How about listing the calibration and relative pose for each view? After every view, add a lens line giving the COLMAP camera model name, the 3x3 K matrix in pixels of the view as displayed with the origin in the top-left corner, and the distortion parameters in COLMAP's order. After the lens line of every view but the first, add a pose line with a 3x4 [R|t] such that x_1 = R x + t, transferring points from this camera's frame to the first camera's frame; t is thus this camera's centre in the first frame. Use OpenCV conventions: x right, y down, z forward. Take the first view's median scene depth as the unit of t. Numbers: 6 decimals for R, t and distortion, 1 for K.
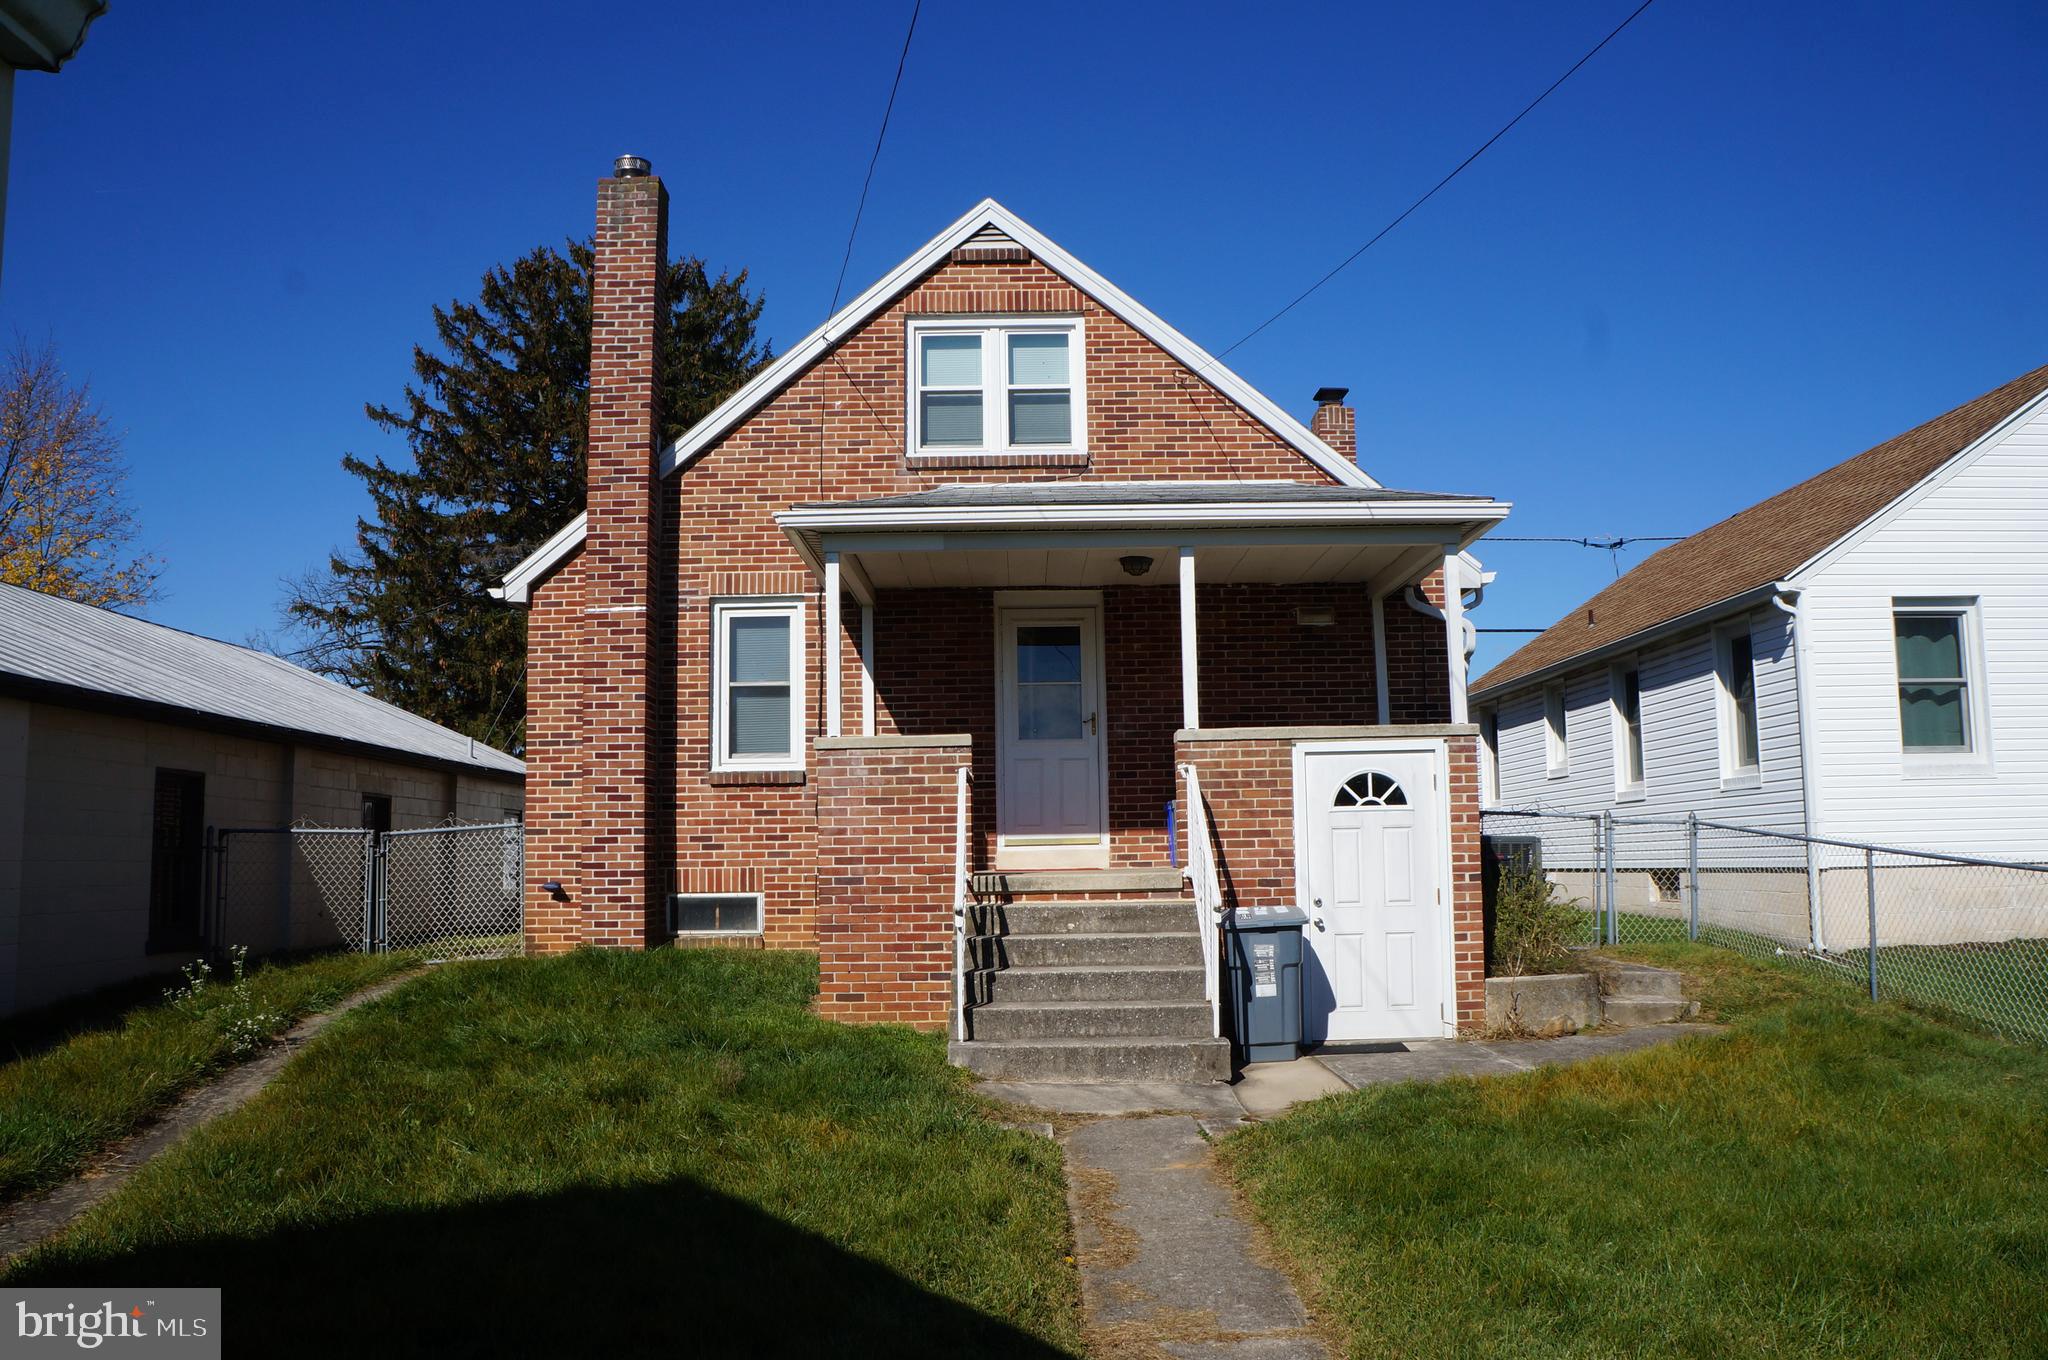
lens RADIAL K [[1619.3, 0, 1028.5], [0, 1619.3, 686.0], [0, 0, 1]] dist [-0.184332, 0.132413]
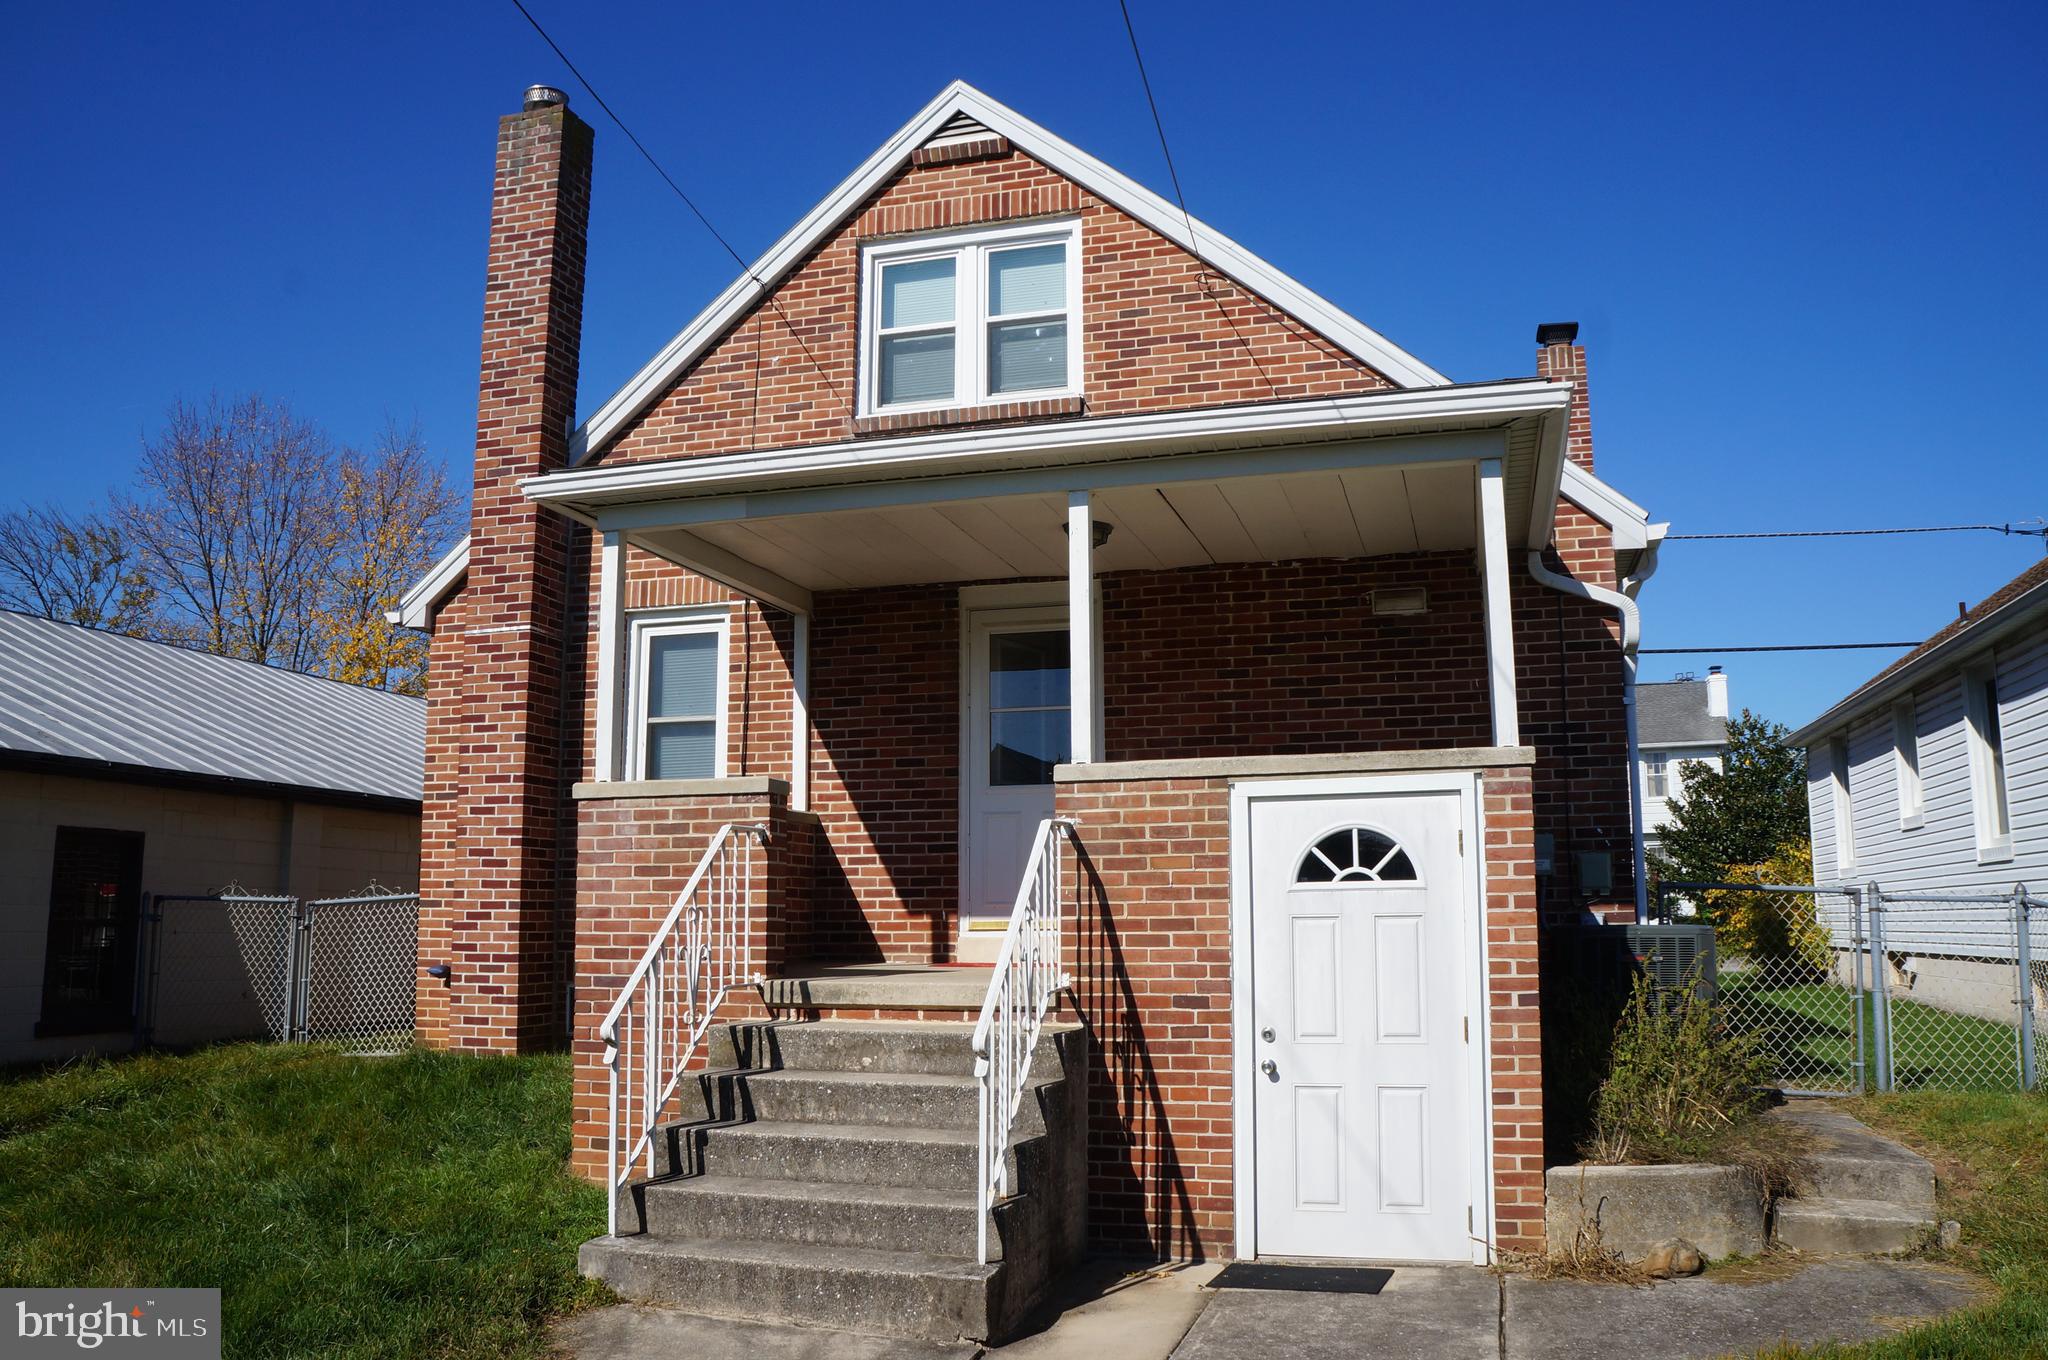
lens RADIAL K [[1621.1, 0, 1024.0], [0, 1621.1, 680.0], [0, 0, 1]] dist [-0.182945, 0.139338]
pose [[0.959018, -0.031245, -0.281617, 0.218202], [0.020295, 0.998923, -0.041717, 0.016011], [0.282617, 0.034292, 0.958620, 0.294872]]
